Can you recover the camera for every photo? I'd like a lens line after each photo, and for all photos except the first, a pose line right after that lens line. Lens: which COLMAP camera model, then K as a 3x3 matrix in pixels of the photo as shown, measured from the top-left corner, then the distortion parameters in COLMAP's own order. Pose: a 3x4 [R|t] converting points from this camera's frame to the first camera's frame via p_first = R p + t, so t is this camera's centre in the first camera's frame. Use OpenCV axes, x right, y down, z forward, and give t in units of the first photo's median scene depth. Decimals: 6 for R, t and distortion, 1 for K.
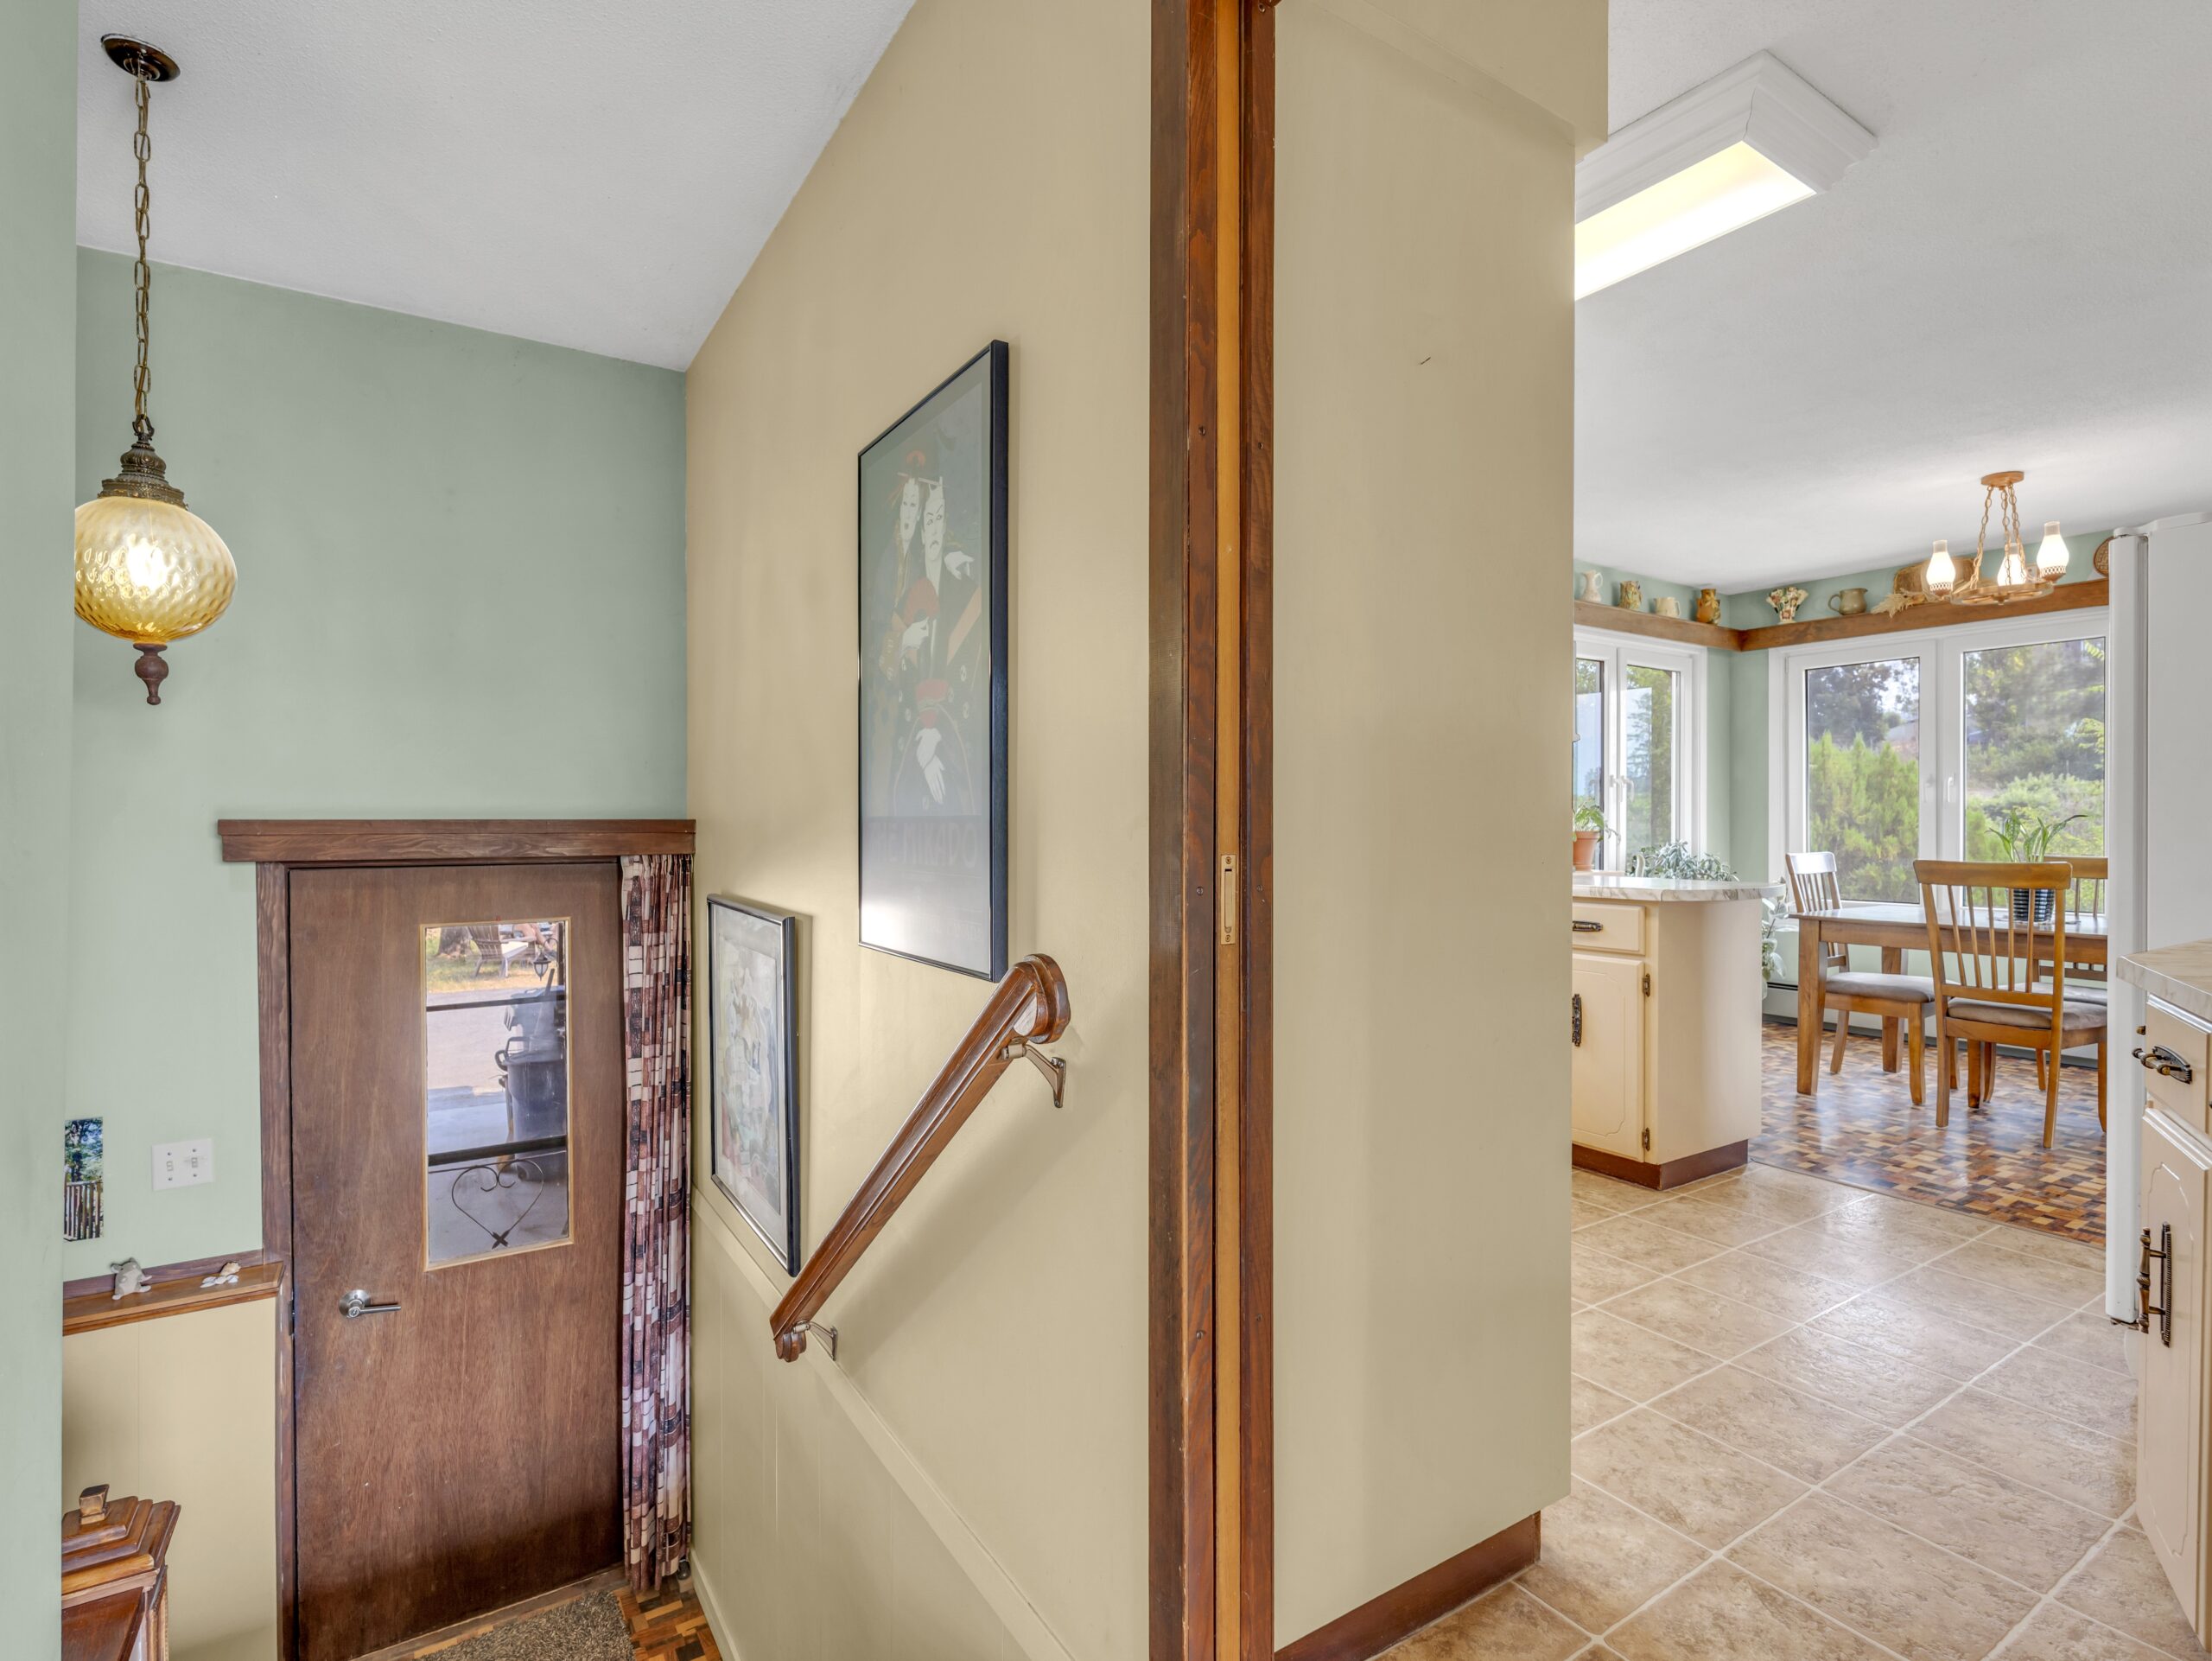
lens RADIAL K [[1096.8, 0, 1102.1], [0, 1096.8, 824.3], [0, 0, 1]] dist [-0.004209, 0.000339]
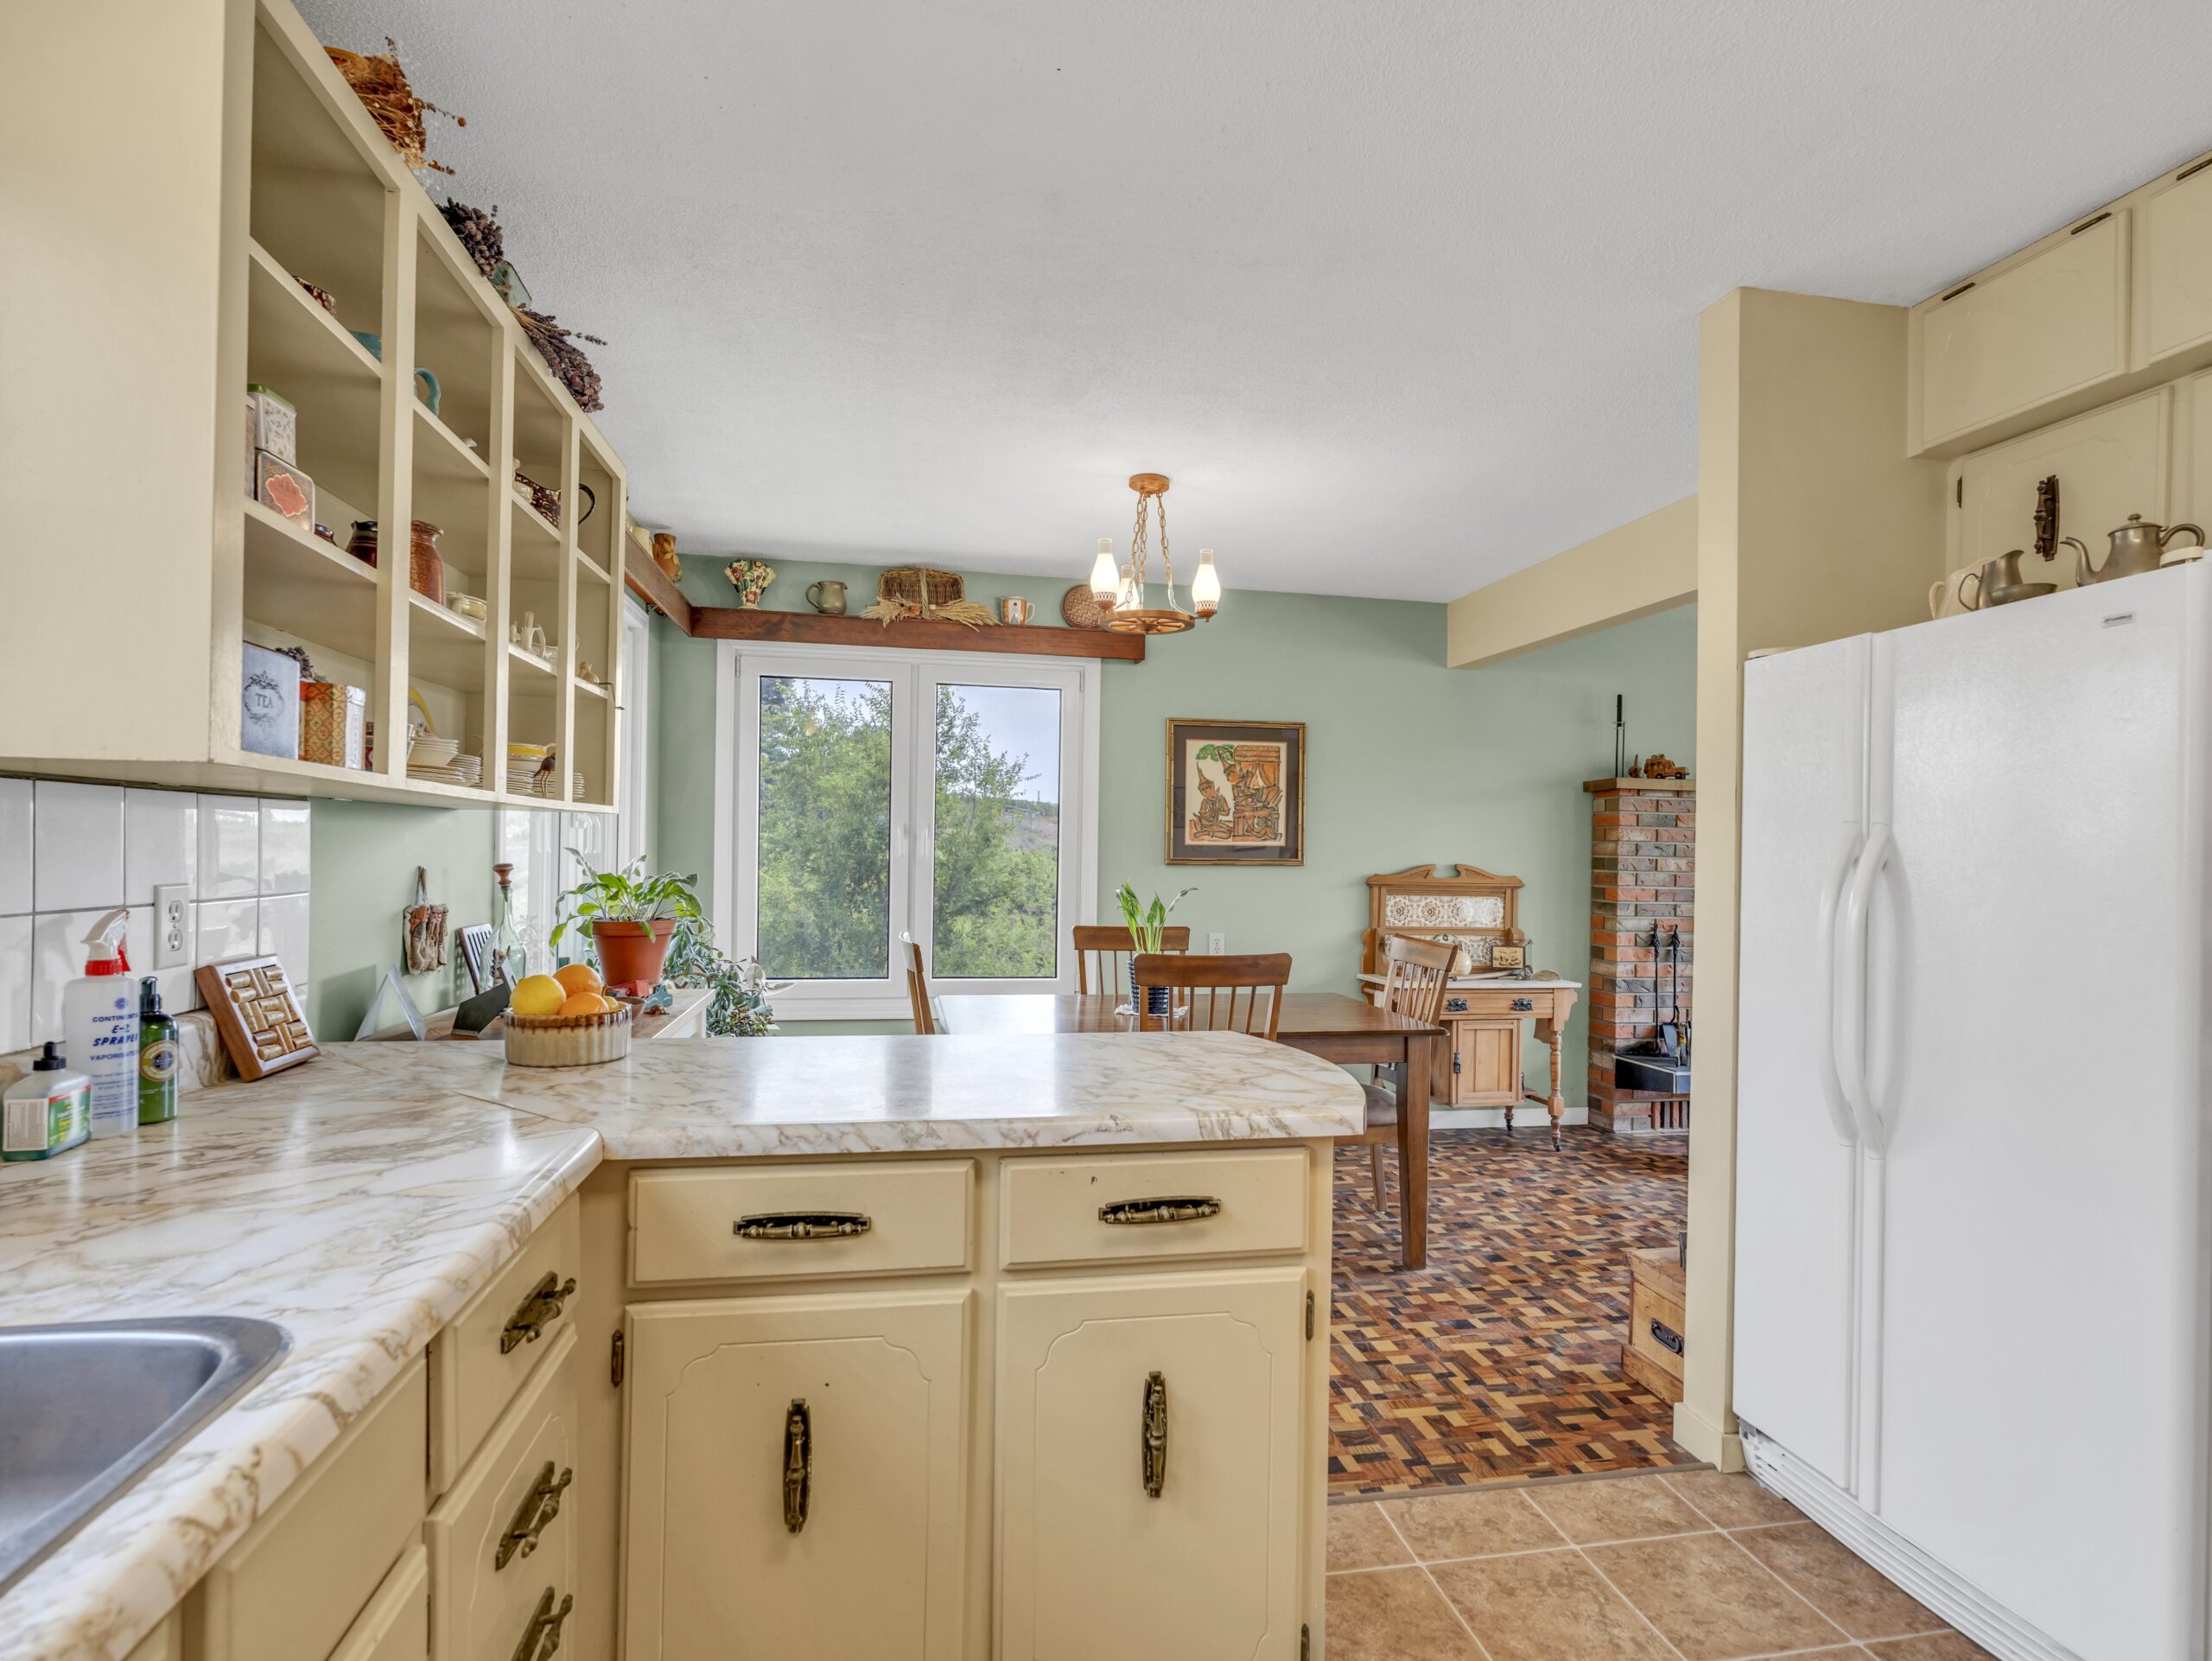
lens RADIAL K [[1120.0, 0, 1108.3], [0, 1120.0, 851.5], [0, 0, 1]] dist [-0.005394, -0.000220]
pose [[0.373187, 0.004236, 0.927747, 0.017338], [-0.017091, 0.999851, 0.002309, -0.027738], [-0.927599, -0.016718, 0.373204, 0.524539]]
